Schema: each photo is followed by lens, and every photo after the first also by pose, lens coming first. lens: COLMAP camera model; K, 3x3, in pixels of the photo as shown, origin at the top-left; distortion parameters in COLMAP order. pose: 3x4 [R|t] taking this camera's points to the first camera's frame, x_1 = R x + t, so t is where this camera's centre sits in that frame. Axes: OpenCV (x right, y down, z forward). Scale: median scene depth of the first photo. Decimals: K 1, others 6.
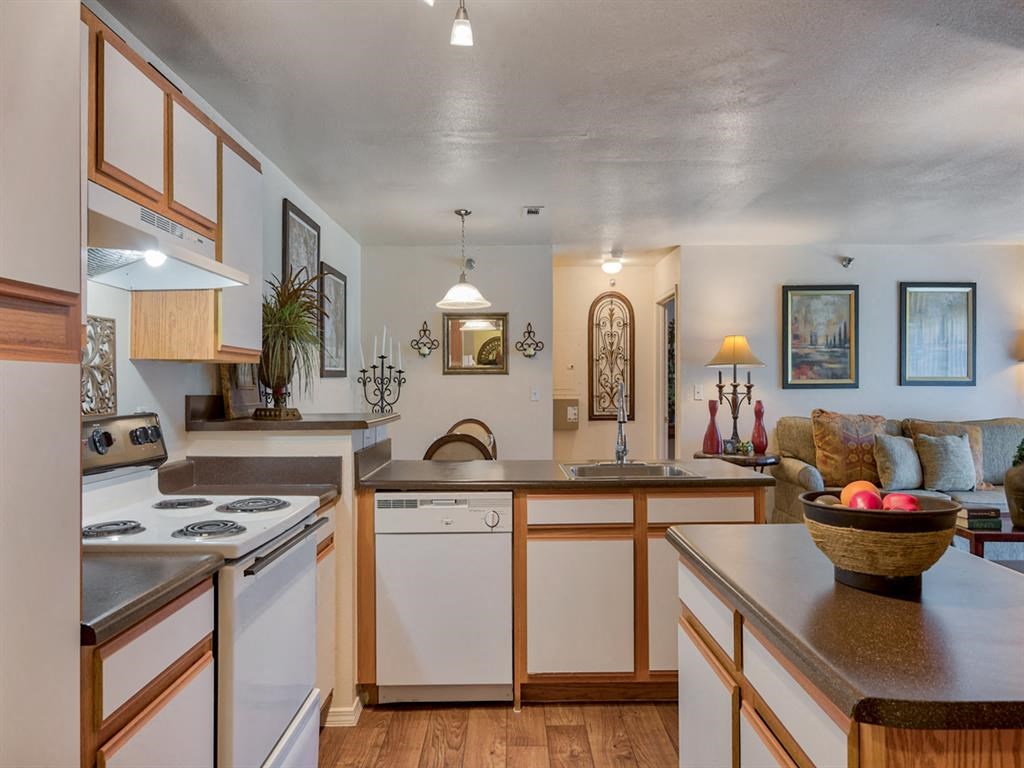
lens RADIAL K [[695.6, 0, 512.0], [0, 695.6, 384.0], [0, 0, 1]] dist [0.006870, -0.002192]
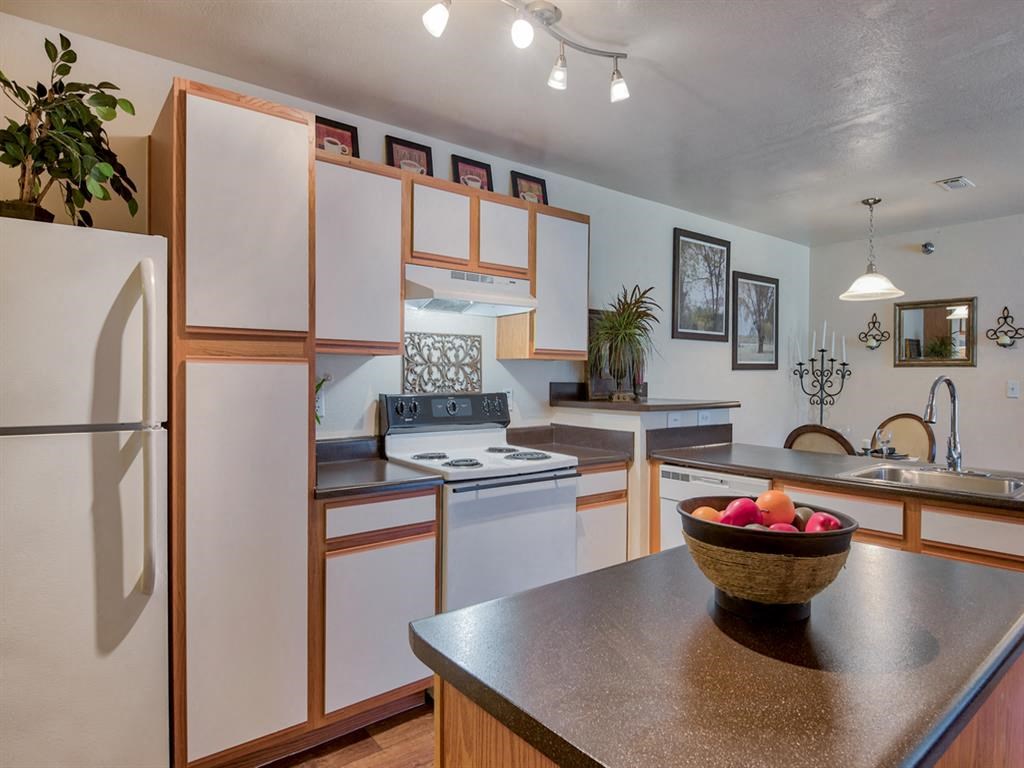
lens RADIAL K [[591.8, 0, 512.0], [0, 591.8, 384.0], [0, 0, 1]] dist [-0.002320, -0.002841]
pose [[0.618064, 0.019332, -0.785890, 0.229593], [-0.007157, 0.999795, 0.018965, -0.001767], [0.786095, -0.006097, 0.618075, 0.073475]]
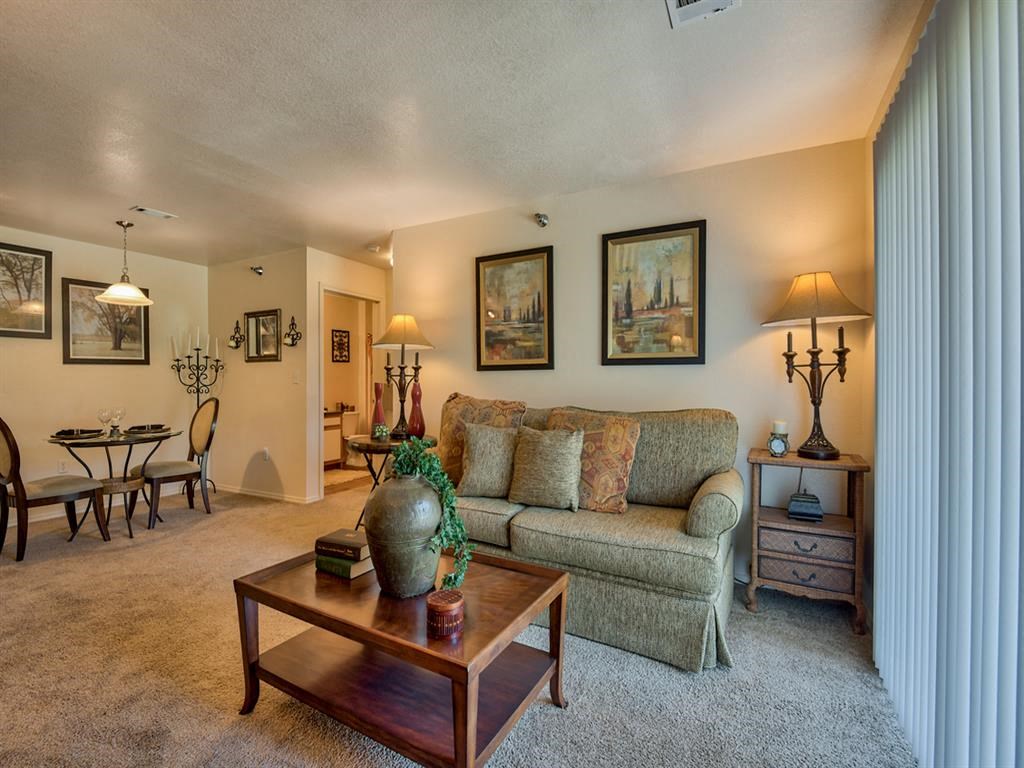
lens RADIAL K [[466.5, 0, 512.0], [0, 466.5, 384.0], [0, 0, 1]] dist [0.024822, -0.025936]
pose [[0.883212, 0.002240, -0.468968, 0.748104], [0.003422, 0.999931, 0.011222, 0.018174], [0.468961, -0.011516, 0.883144, 0.499876]]
